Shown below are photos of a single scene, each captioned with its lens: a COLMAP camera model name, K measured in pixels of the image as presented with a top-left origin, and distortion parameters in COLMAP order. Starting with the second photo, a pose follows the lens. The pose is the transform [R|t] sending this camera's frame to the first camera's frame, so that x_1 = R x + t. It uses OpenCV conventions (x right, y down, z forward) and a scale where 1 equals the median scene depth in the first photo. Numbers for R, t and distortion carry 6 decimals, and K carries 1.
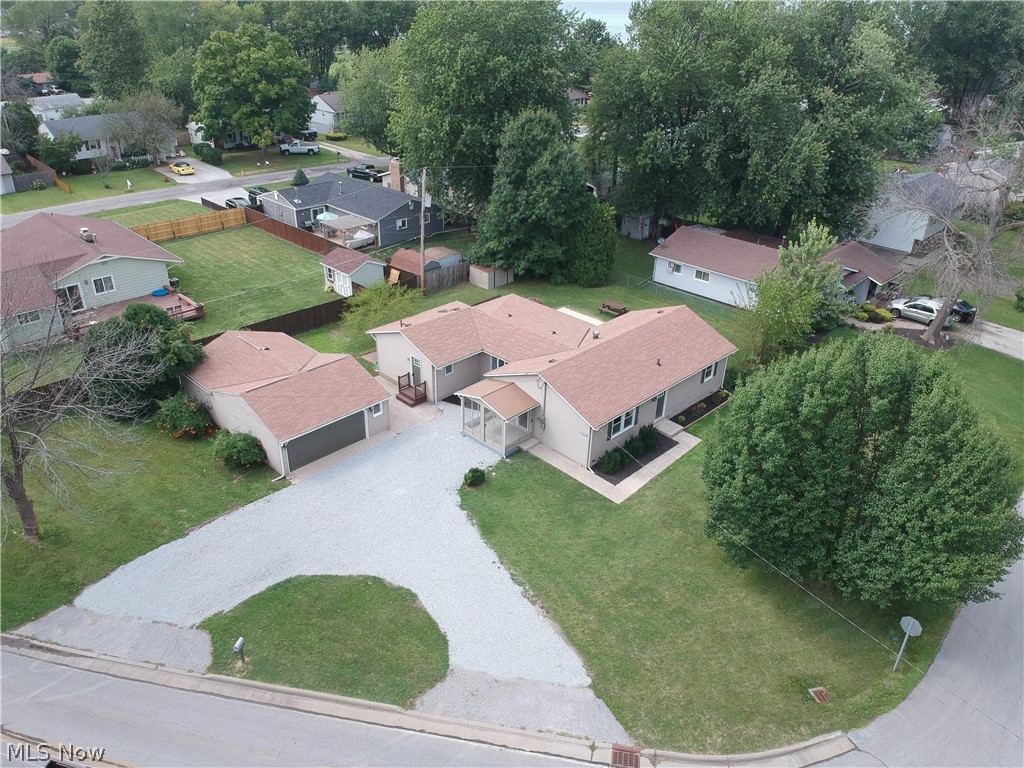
lens RADIAL K [[805.2, 0, 523.1], [0, 805.2, 368.0], [0, 0, 1]] dist [0.104145, -0.204636]
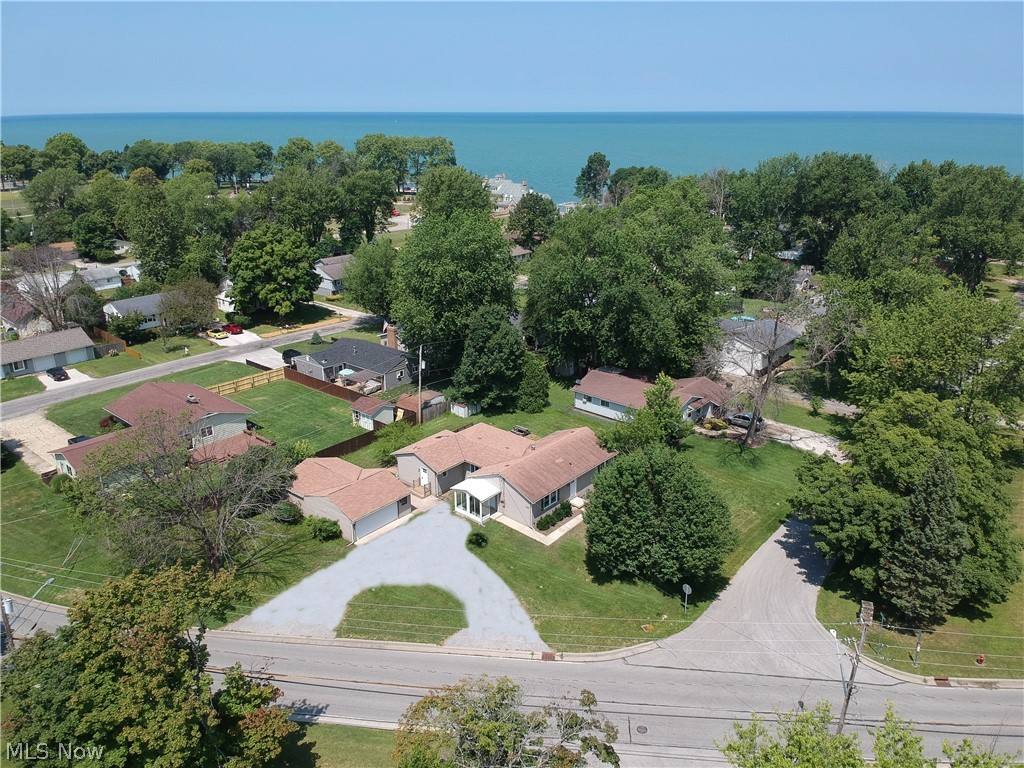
lens RADIAL K [[805.2, 0, 523.1], [0, 805.2, 368.0], [0, 0, 1]] dist [0.104145, -0.204636]
pose [[0.997703, -0.049591, 0.046147, 0.001039], [0.055202, 0.990036, -0.129545, 0.007445], [-0.039263, 0.131795, 0.990499, -0.490631]]
